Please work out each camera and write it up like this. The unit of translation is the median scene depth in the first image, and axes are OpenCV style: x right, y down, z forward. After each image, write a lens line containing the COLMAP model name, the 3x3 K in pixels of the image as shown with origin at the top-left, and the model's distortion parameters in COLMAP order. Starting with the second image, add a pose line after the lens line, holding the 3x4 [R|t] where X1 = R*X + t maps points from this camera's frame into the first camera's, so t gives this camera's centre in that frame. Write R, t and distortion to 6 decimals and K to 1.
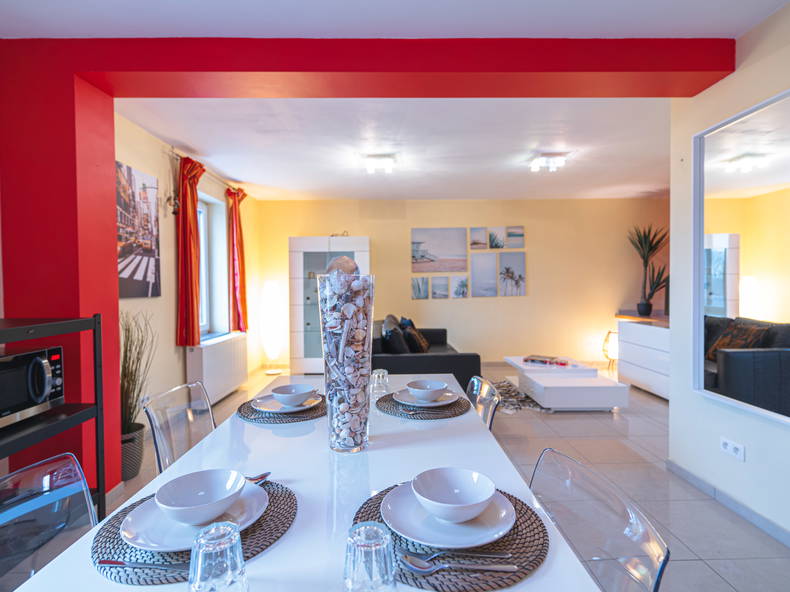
lens RADIAL K [[419.9, 0, 395.0], [0, 419.9, 296.0], [0, 0, 1]] dist [-0.002225, 0.000321]
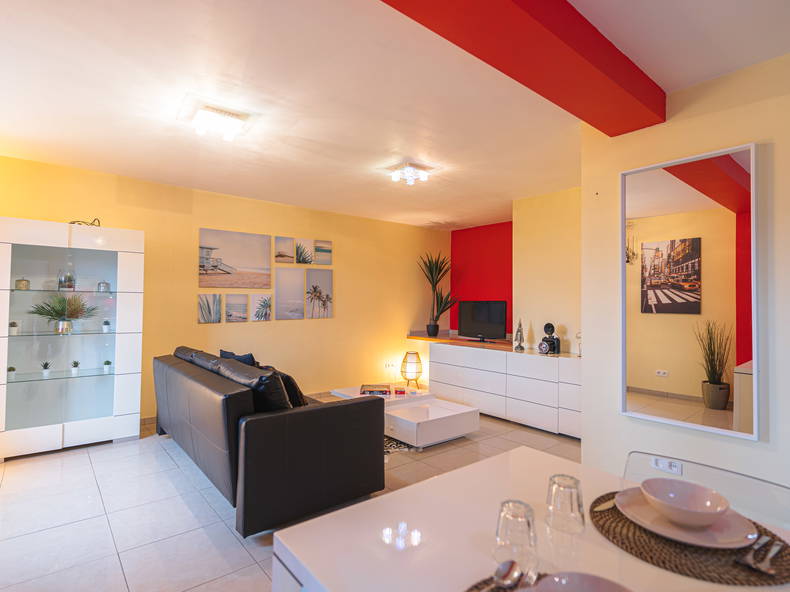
lens RADIAL K [[419.9, 0, 395.0], [0, 419.9, 296.0], [0, 0, 1]] dist [-0.002225, 0.000321]
pose [[0.778351, 0.027873, 0.627211, -0.153623], [0.000585, 0.998981, -0.045120, -0.007150], [-0.627830, 0.035486, 0.777541, 0.210769]]
